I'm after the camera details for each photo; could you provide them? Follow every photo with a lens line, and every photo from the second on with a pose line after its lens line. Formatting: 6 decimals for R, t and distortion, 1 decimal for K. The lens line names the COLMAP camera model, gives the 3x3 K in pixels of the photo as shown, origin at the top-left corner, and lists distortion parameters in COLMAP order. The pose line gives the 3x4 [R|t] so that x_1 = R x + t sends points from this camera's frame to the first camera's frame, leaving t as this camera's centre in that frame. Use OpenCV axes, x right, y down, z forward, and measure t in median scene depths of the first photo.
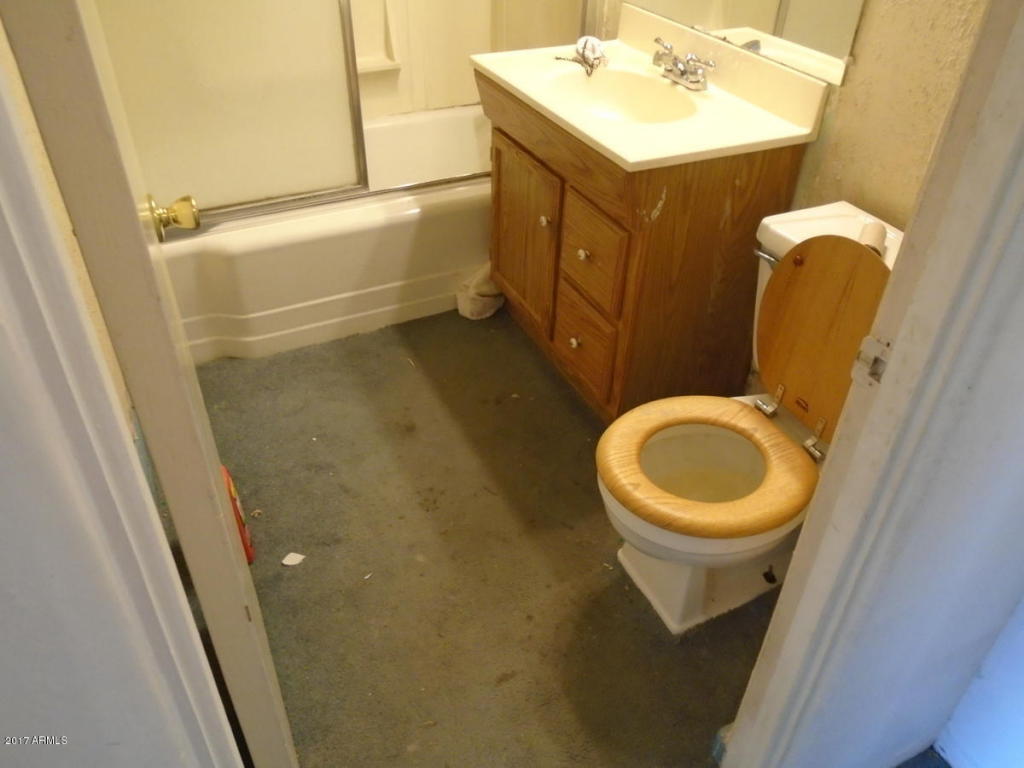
lens RADIAL K [[808.1, 0, 512.0], [0, 808.1, 384.0], [0, 0, 1]] dist [0.013718, 0.001654]
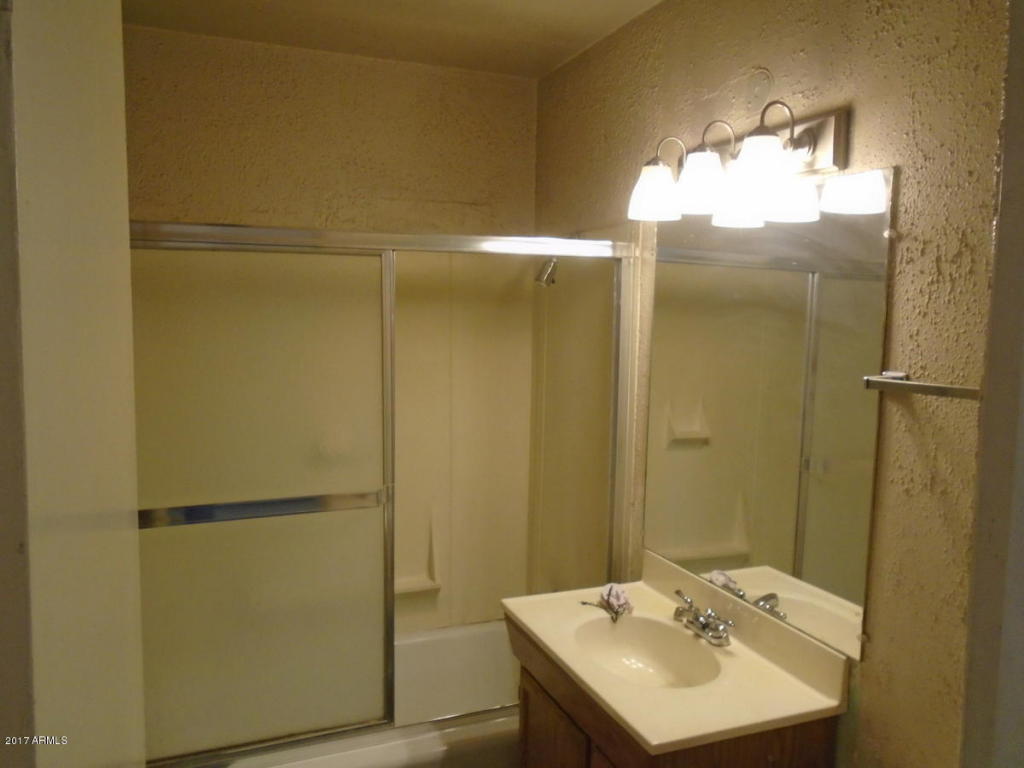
lens RADIAL K [[808.1, 0, 512.0], [0, 808.1, 384.0], [0, 0, 1]] dist [0.013718, 0.001654]
pose [[0.998156, 0.004199, -0.060550, 0.026721], [-0.035151, 0.853265, -0.520291, -0.100125], [0.049481, 0.521461, 0.851840, -0.050344]]
